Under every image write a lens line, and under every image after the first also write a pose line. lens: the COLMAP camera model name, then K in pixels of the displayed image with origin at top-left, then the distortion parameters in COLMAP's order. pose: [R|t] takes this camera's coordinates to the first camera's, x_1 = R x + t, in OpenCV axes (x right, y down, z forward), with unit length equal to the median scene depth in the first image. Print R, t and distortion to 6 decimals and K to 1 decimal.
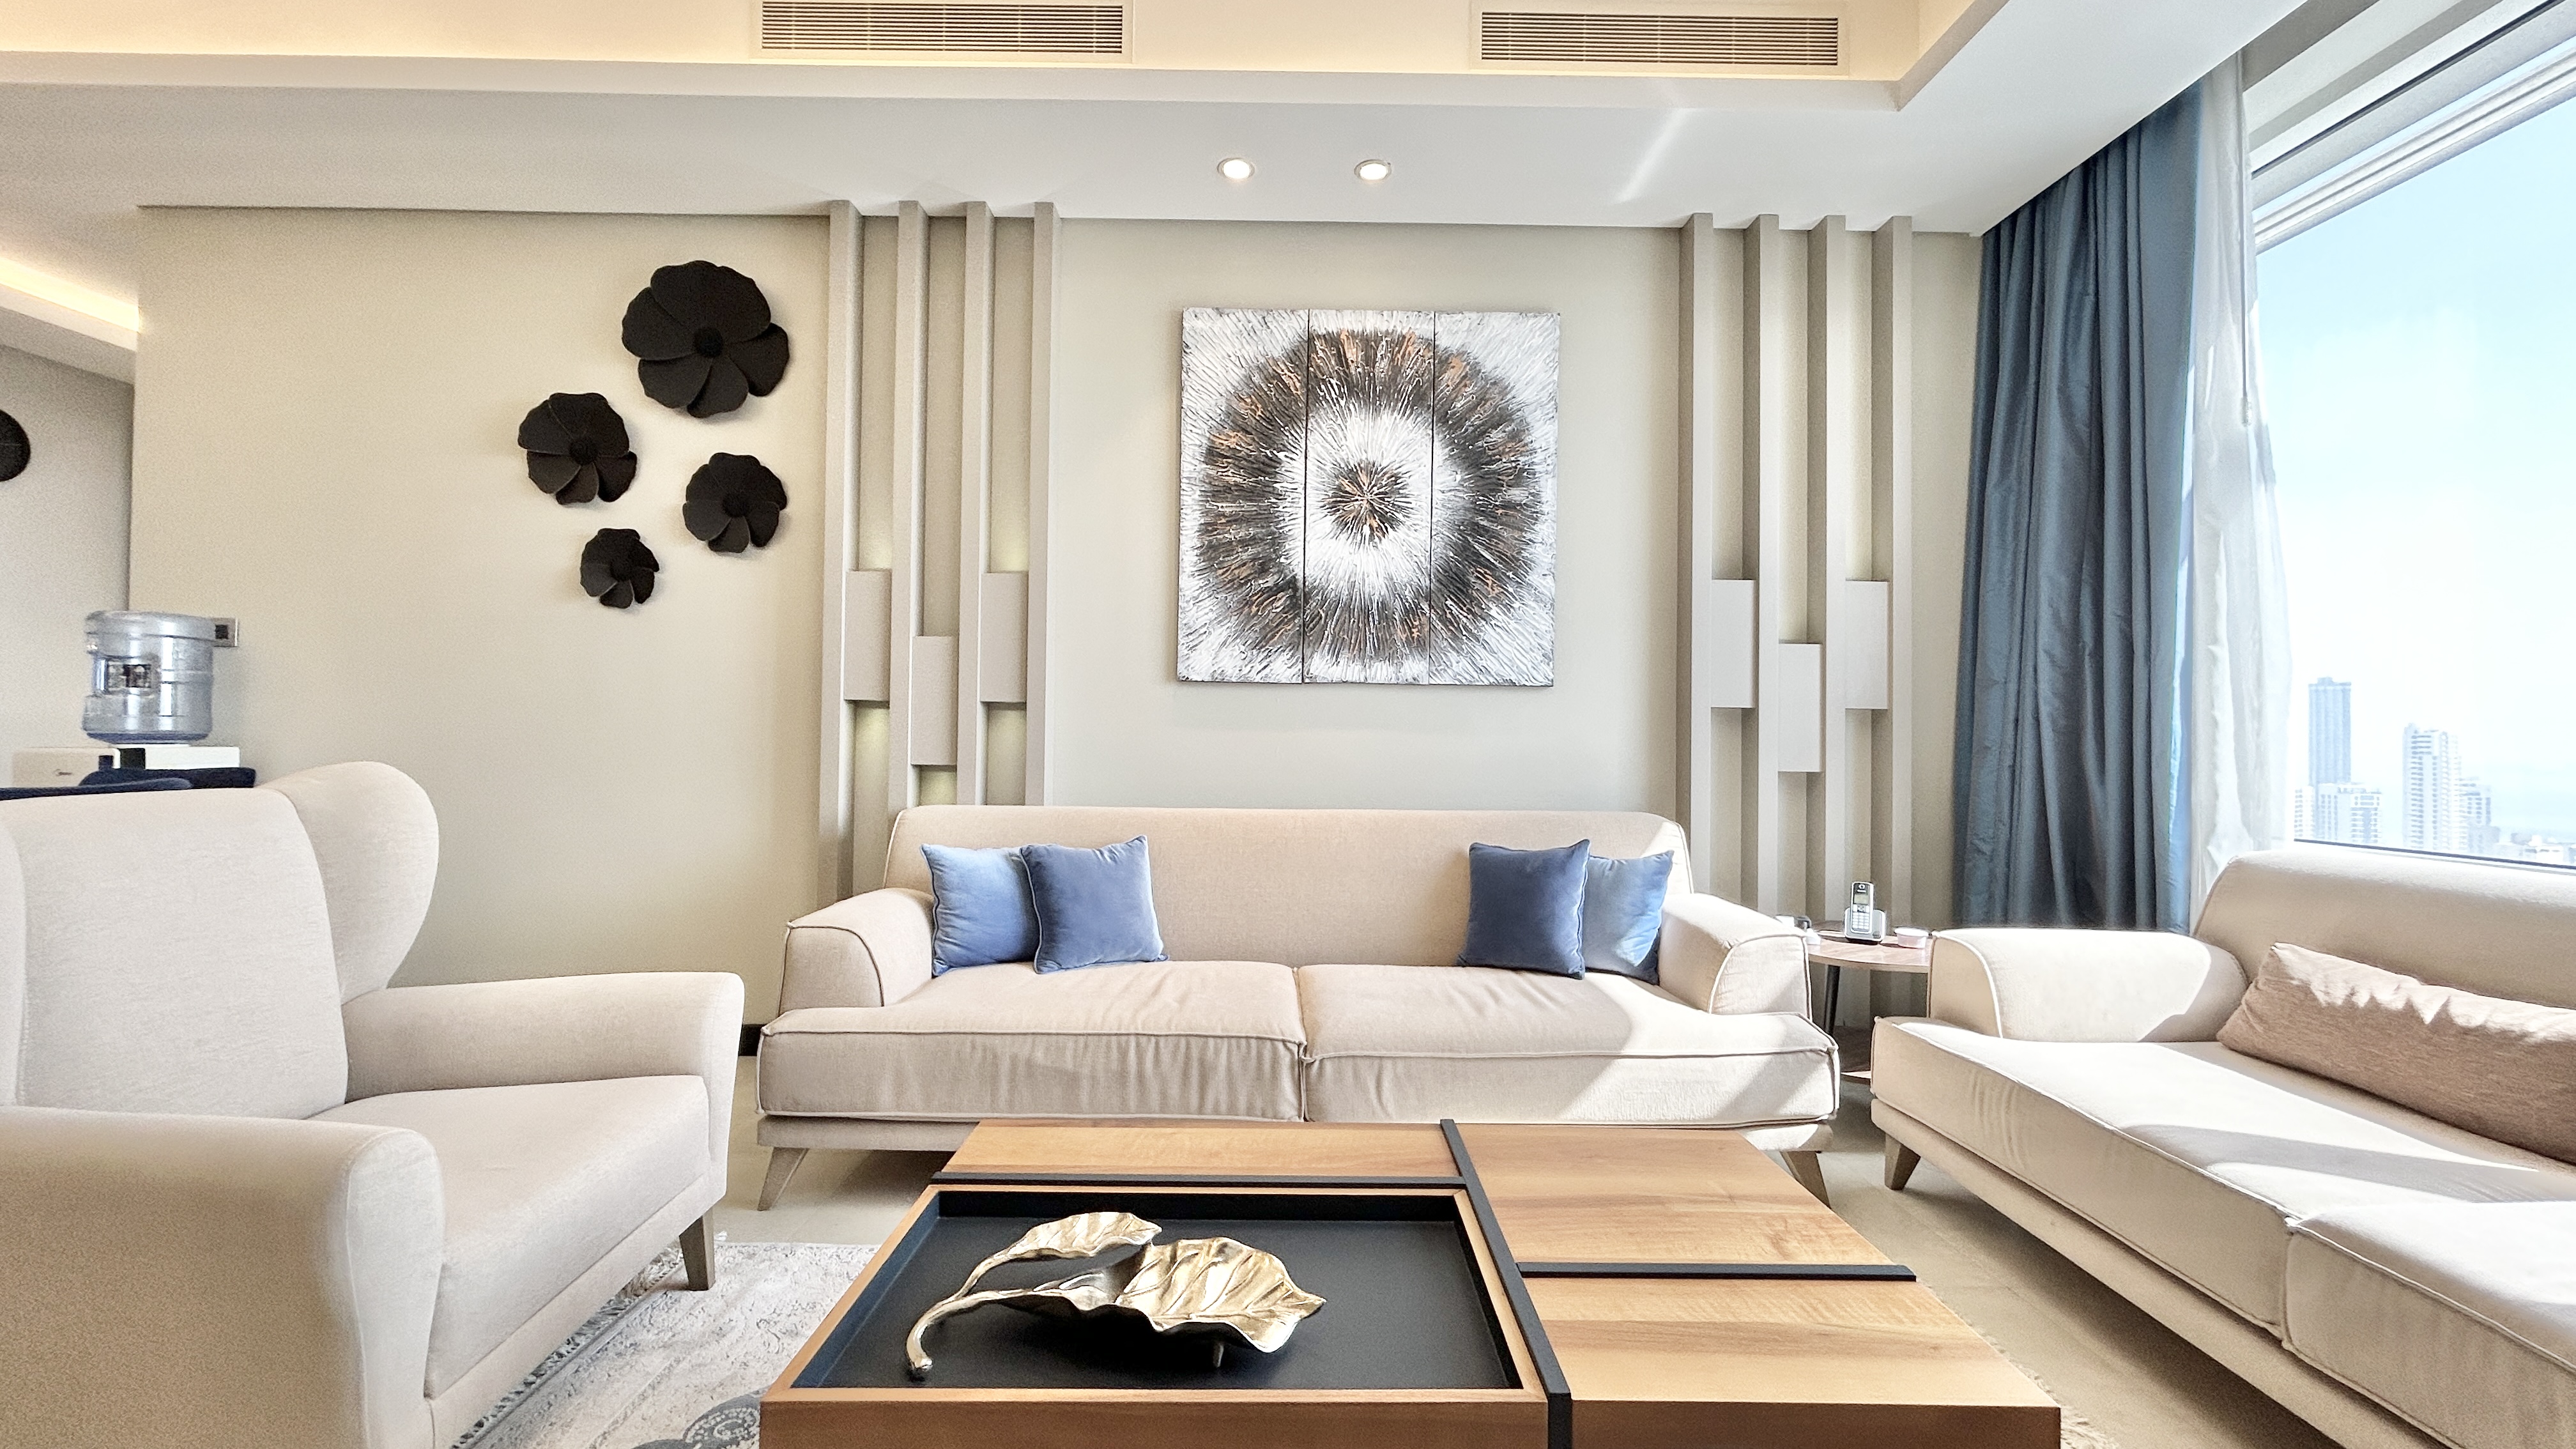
lens RADIAL K [[1031.1, 0, 1288.0], [0, 1031.1, 724.5], [0, 0, 1]] dist [0.001585, 0.000248]
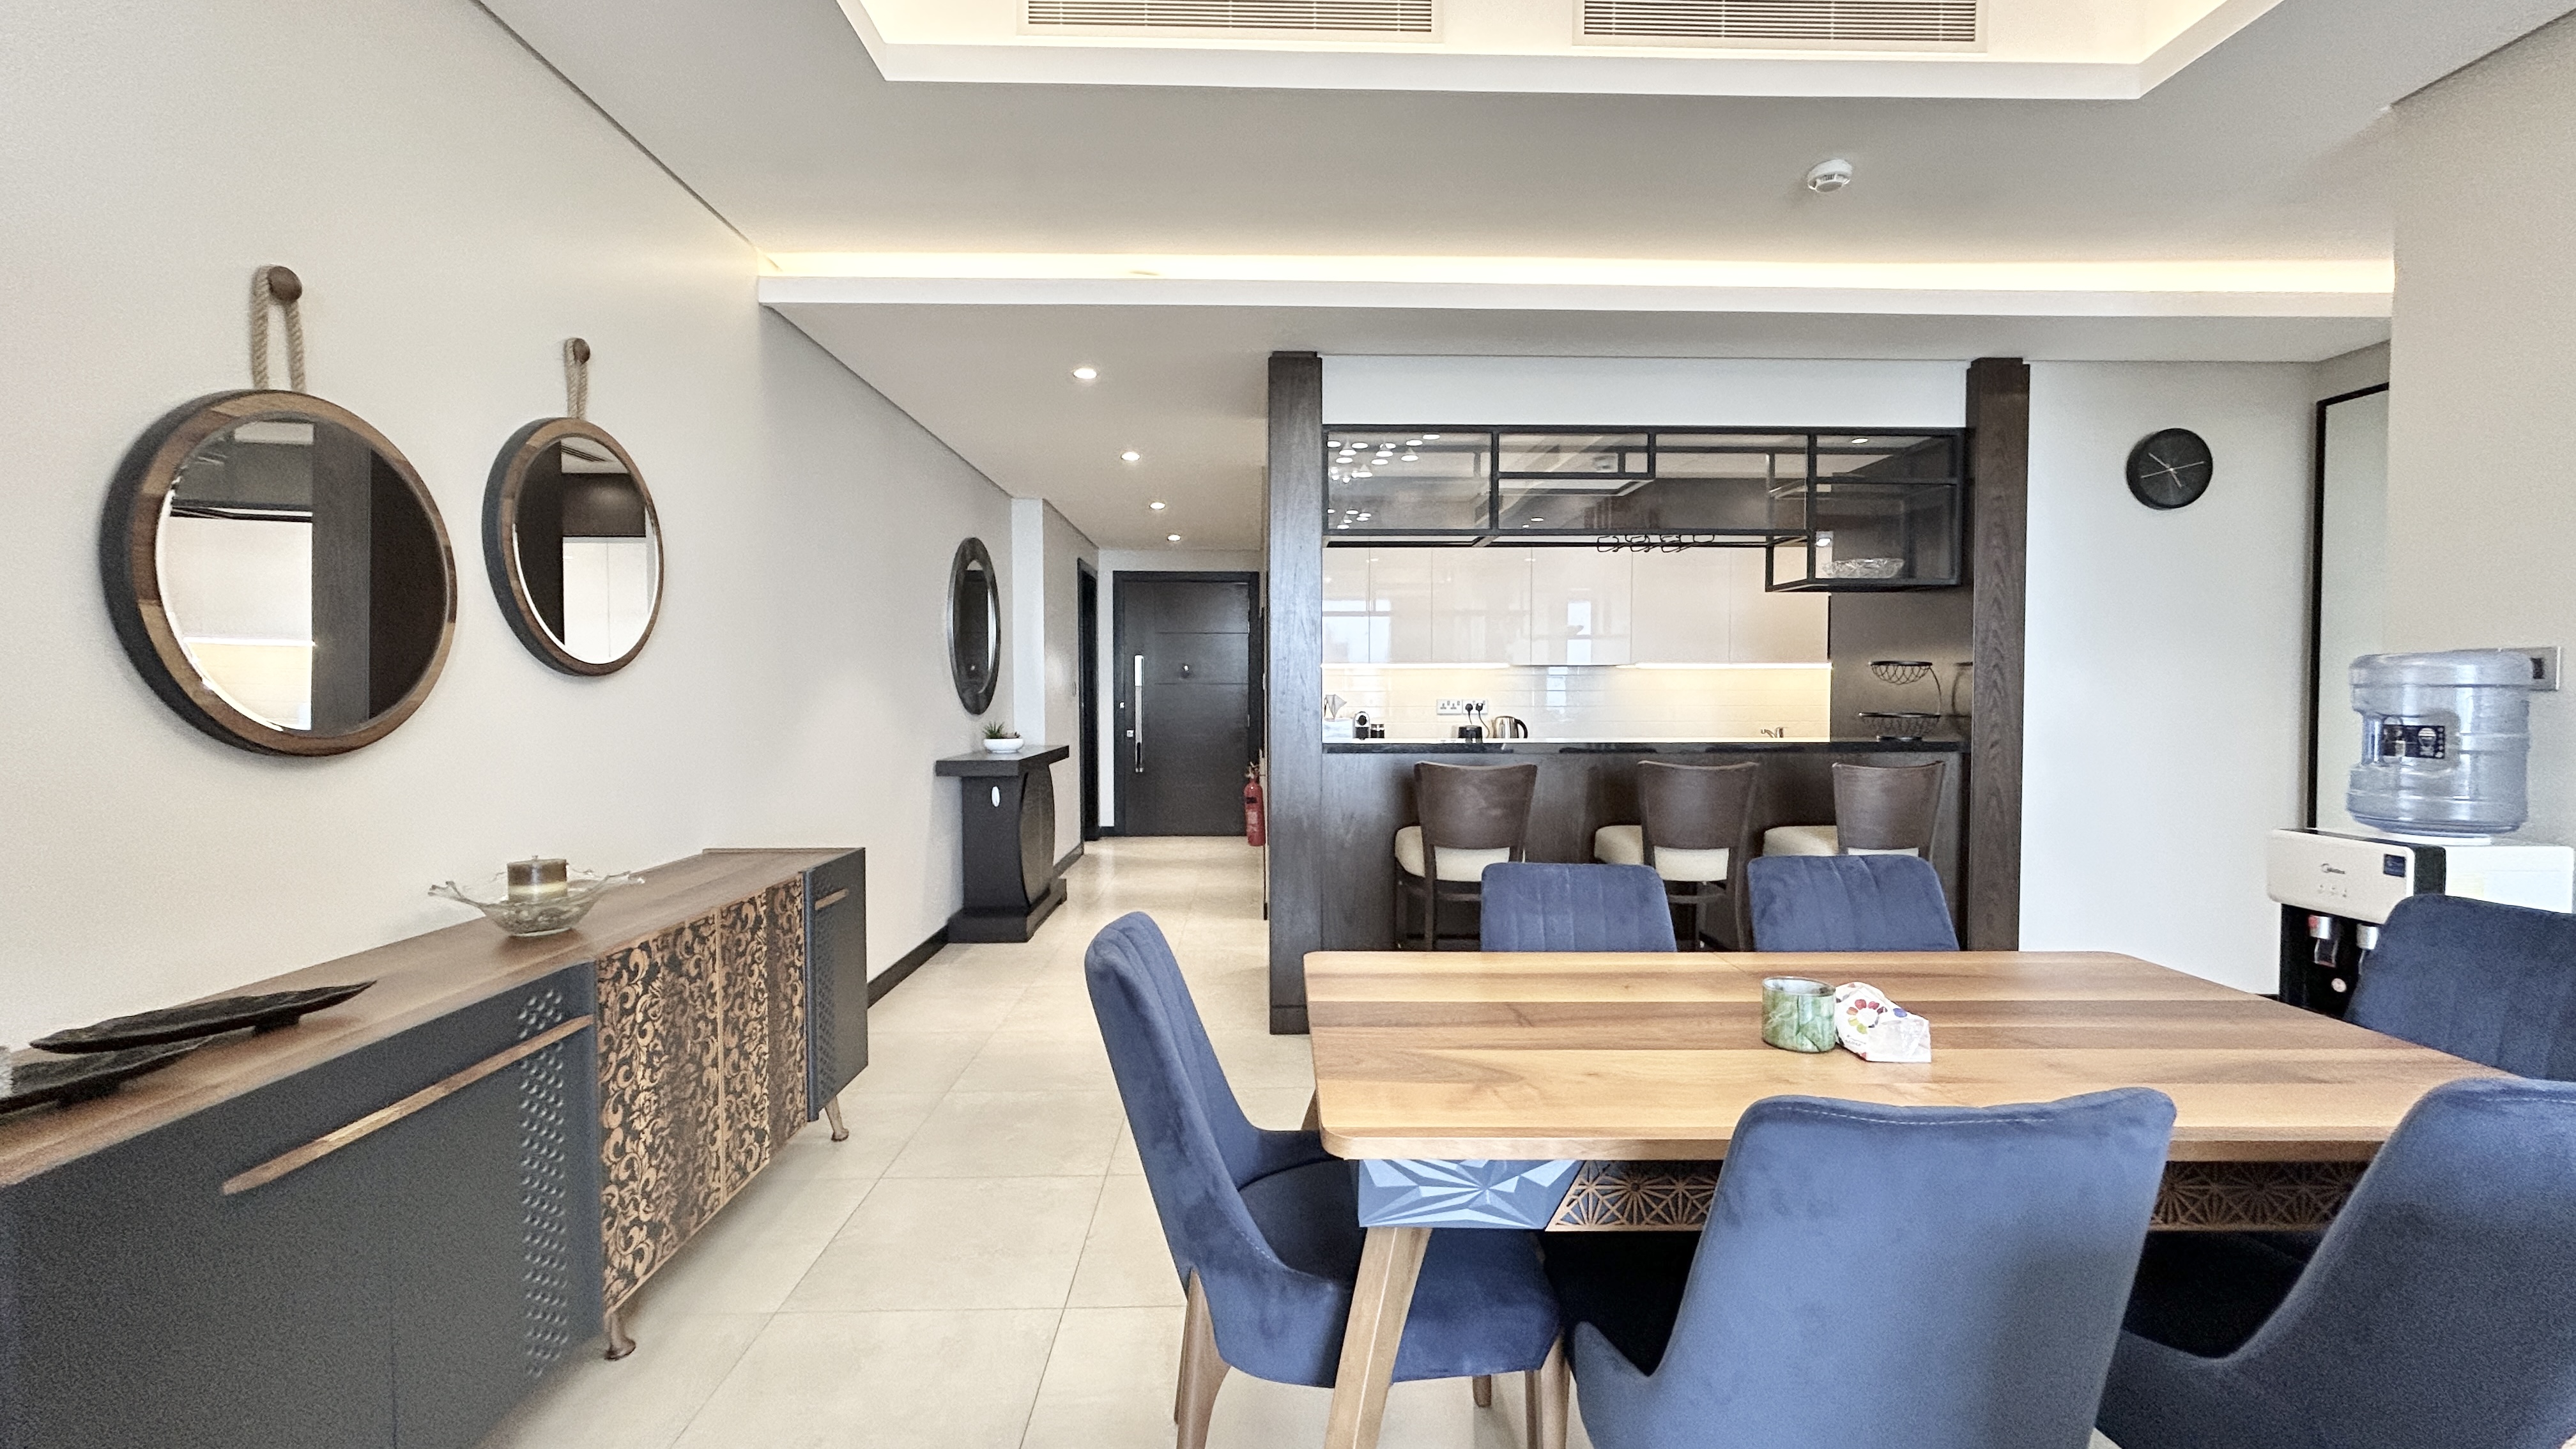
lens RADIAL K [[1031.1, 0, 1288.0], [0, 1031.1, 724.5], [0, 0, 1]] dist [0.001585, 0.000248]
pose [[0.018569, 0.022393, -0.999577, -0.373297], [0.013077, 0.999658, 0.022638, -0.079323], [0.999742, -0.013492, 0.018270, 0.177451]]
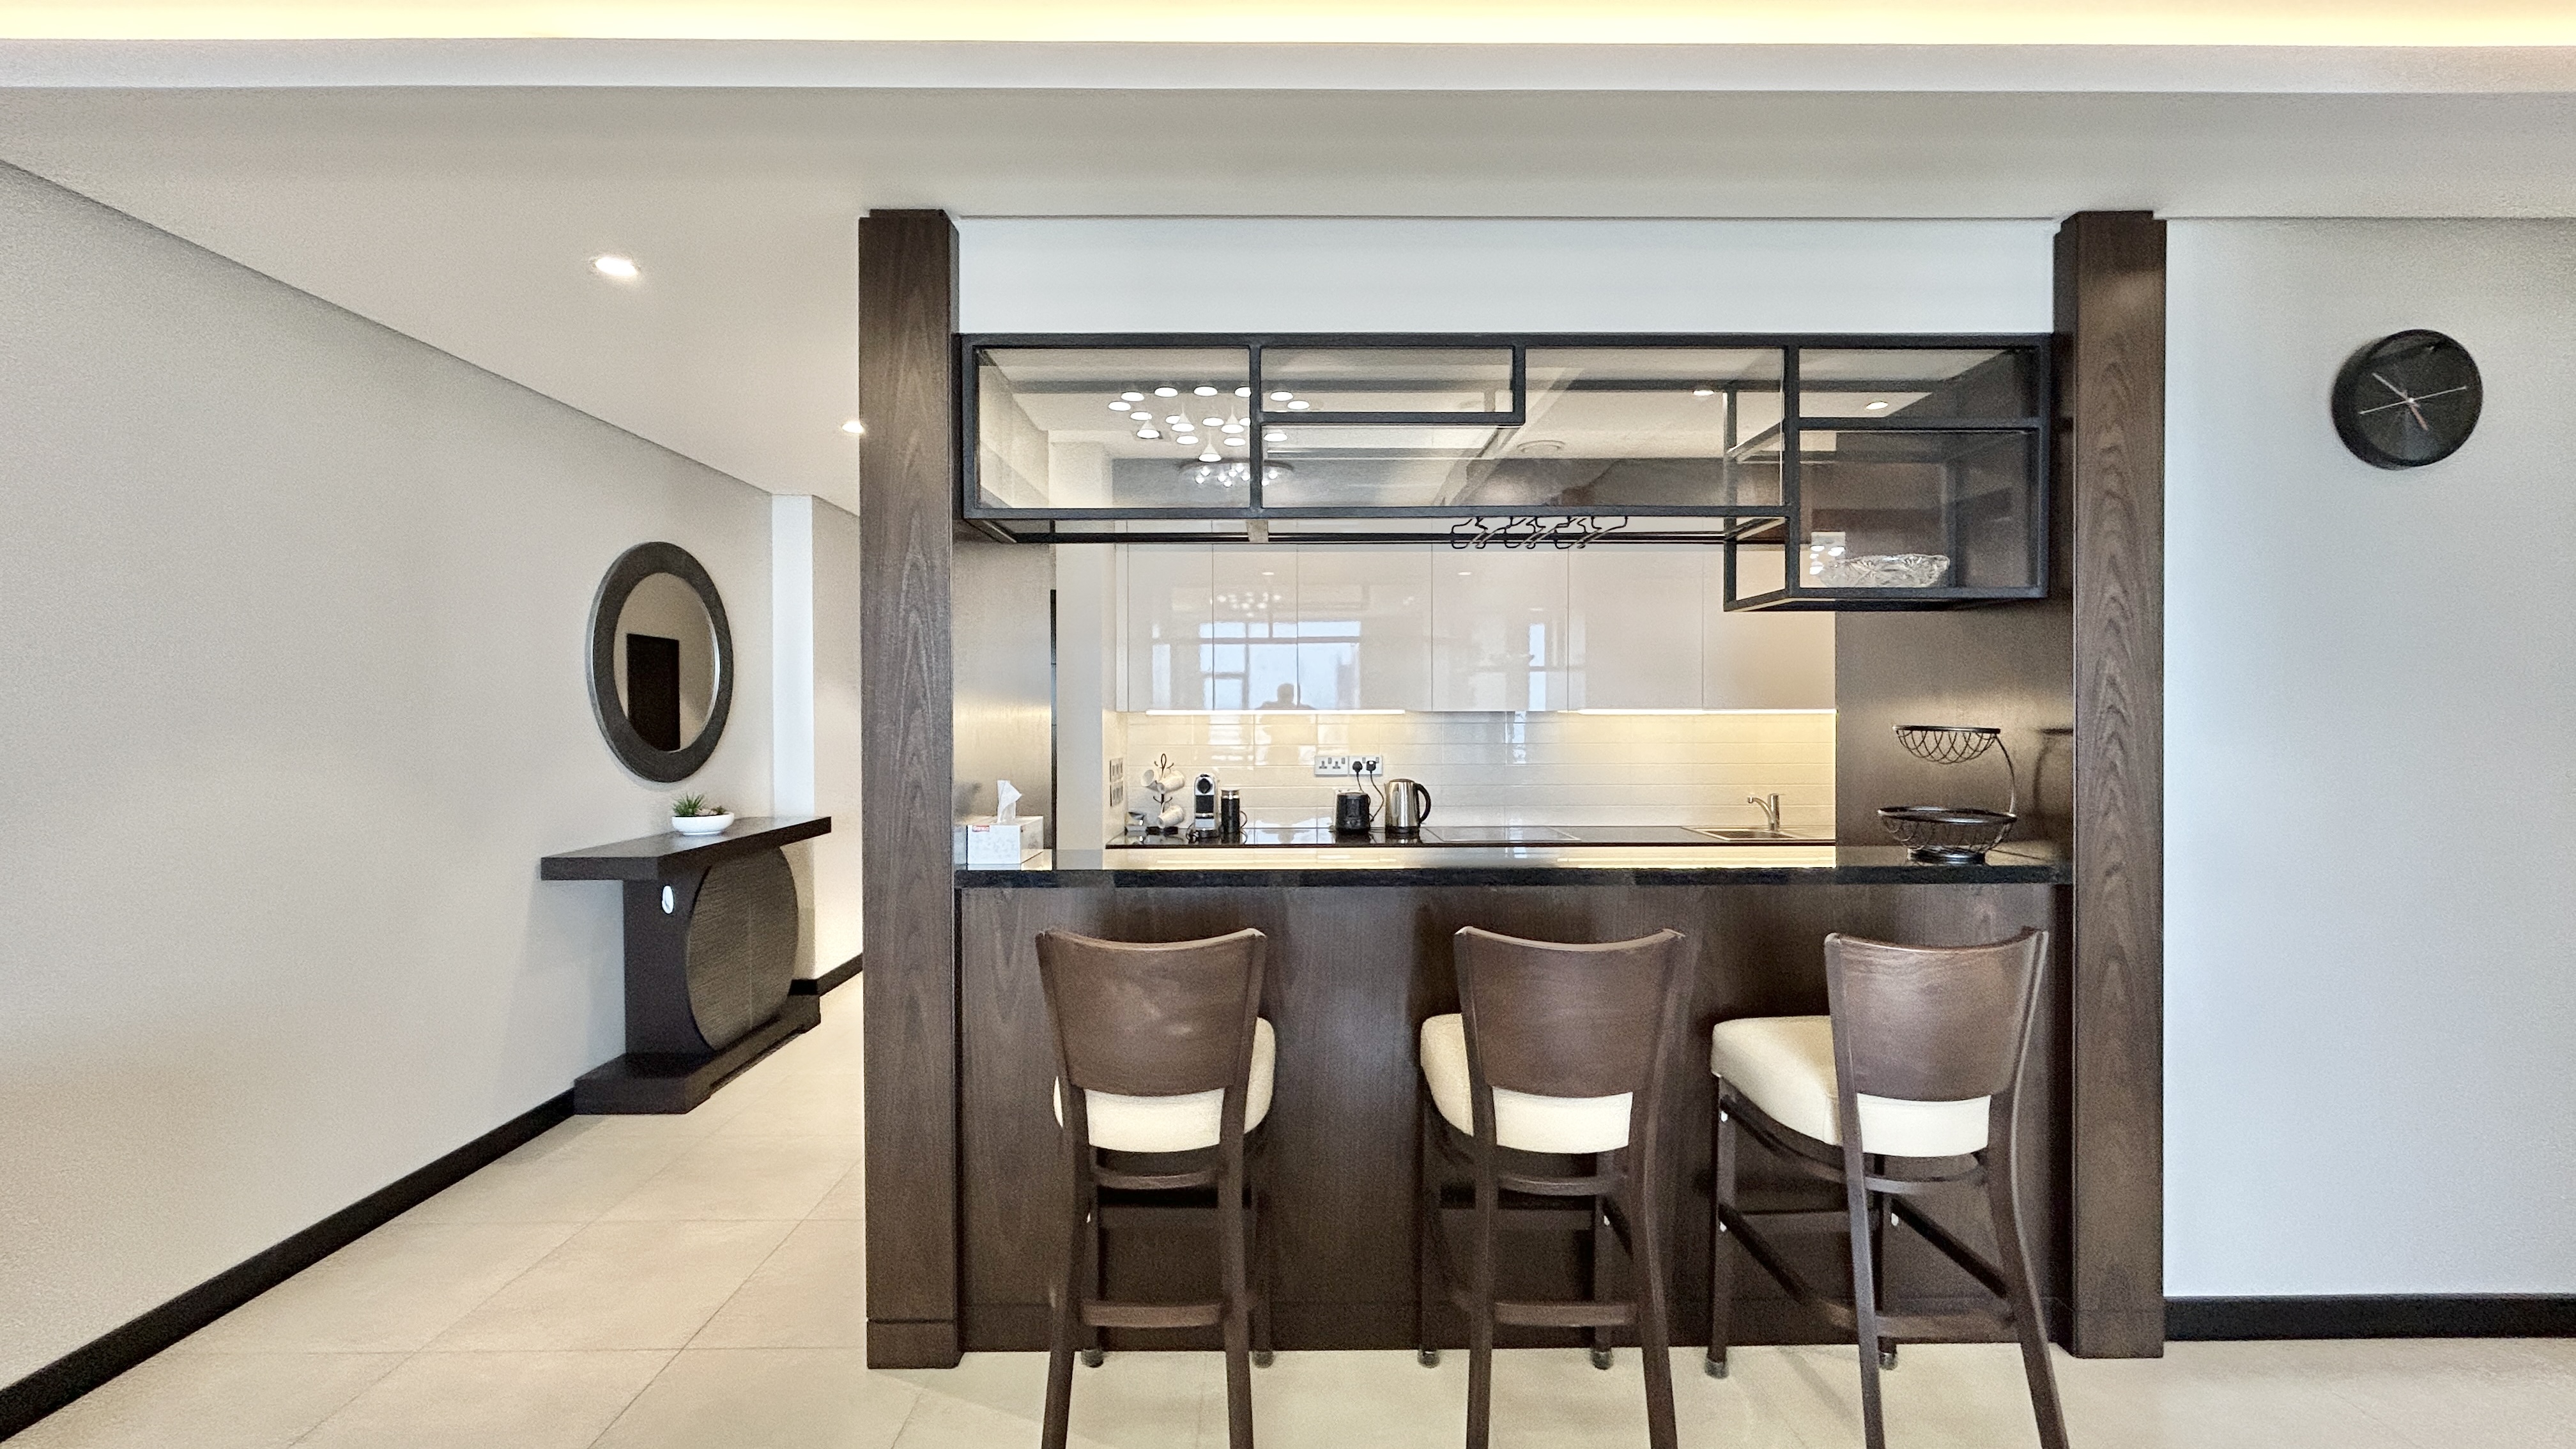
lens RADIAL K [[1031.1, 0, 1288.0], [0, 1031.1, 724.5], [0, 0, 1]] dist [0.001585, 0.000248]
pose [[-0.004577, 0.002564, -0.999986, -0.859958], [0.015360, 0.999879, 0.002494, -0.128328], [0.999872, -0.015348, -0.004616, 0.468600]]
